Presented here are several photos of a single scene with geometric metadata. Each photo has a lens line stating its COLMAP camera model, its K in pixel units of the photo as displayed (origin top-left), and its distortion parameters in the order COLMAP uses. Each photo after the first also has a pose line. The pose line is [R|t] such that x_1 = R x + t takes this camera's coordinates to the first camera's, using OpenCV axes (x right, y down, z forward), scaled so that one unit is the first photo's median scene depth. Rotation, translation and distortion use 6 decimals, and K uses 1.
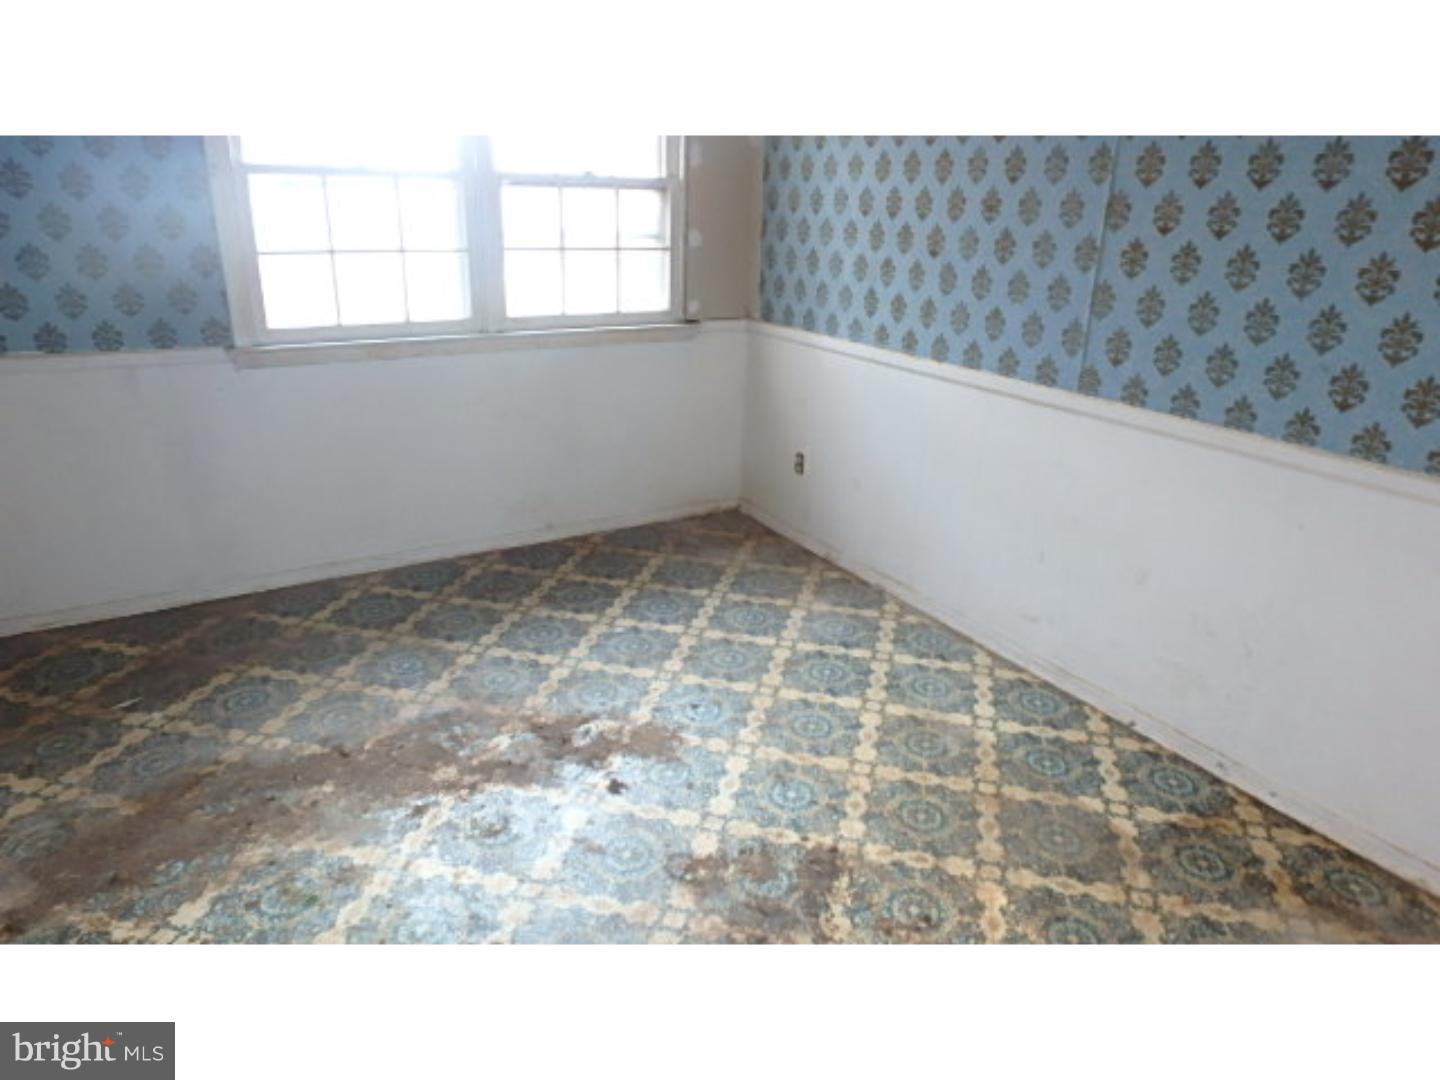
lens RADIAL K [[912.8, 0, 712.0], [0, 912.8, 541.8], [0, 0, 1]] dist [-0.034095, 0.016790]
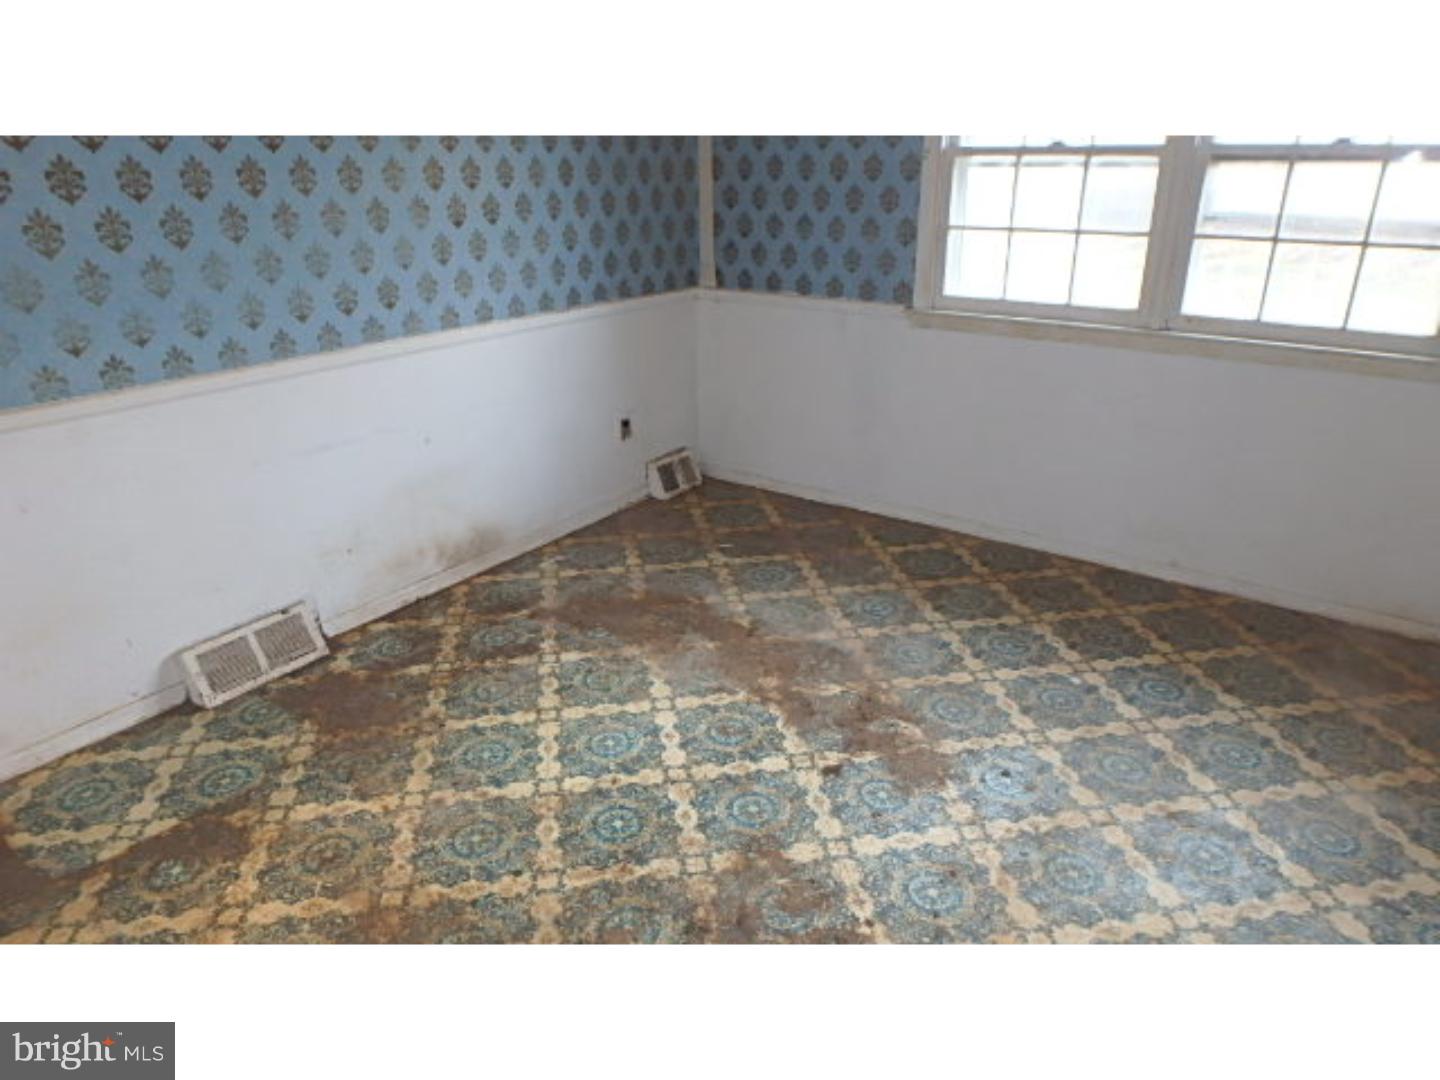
lens RADIAL K [[912.8, 0, 712.0], [0, 912.8, 541.8], [0, 0, 1]] dist [-0.034095, 0.016790]
pose [[0.374819, 0.327175, -0.867448, 0.481895], [-0.312454, 0.925500, 0.214061, -0.103175], [0.872859, 0.190803, 0.449122, 0.299620]]
